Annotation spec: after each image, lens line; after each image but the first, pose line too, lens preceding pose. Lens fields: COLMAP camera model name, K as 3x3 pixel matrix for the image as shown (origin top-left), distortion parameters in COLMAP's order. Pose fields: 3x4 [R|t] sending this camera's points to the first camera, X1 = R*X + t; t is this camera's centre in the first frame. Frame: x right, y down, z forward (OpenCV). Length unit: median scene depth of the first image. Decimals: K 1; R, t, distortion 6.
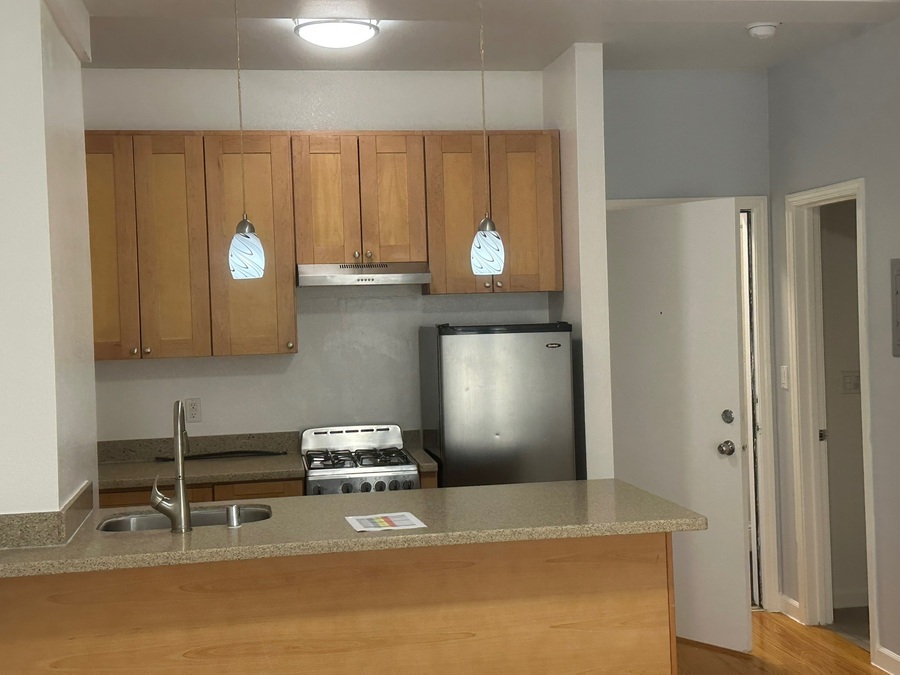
lens RADIAL K [[1193.5, 0, 450.0], [0, 1193.5, 337.5], [0, 0, 1]] dist [0.012030, 0.006886]
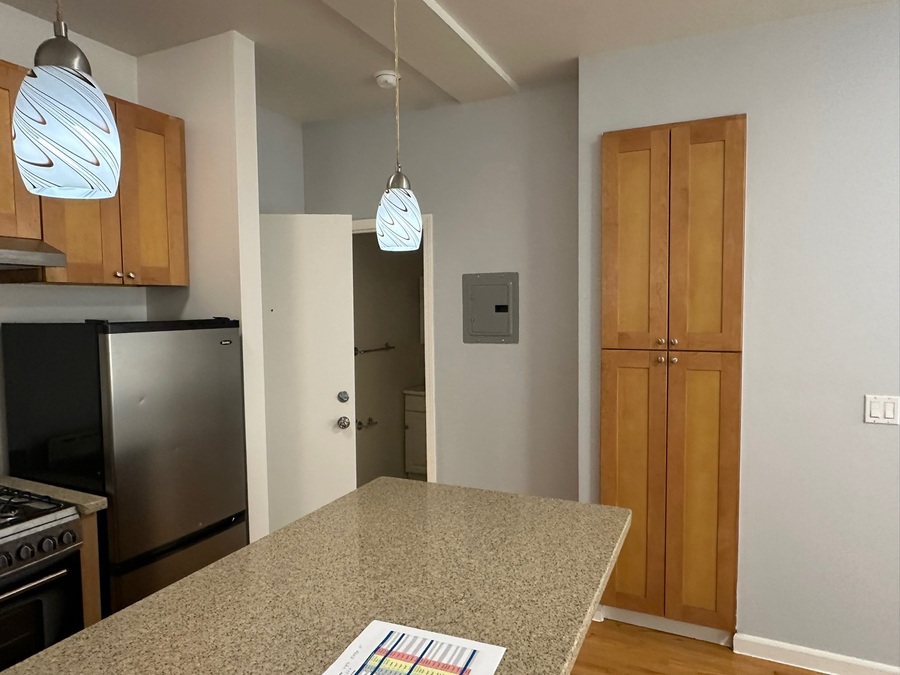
lens RADIAL K [[581.6, 0, 450.0], [0, 581.6, 337.5], [0, 0, 1]] dist [-0.000514, -0.000153]
pose [[0.578096, -0.024496, 0.815601, -0.182085], [0.009653, 0.999685, 0.023183, -0.006147], [-0.815912, -0.005529, 0.578150, 0.573087]]
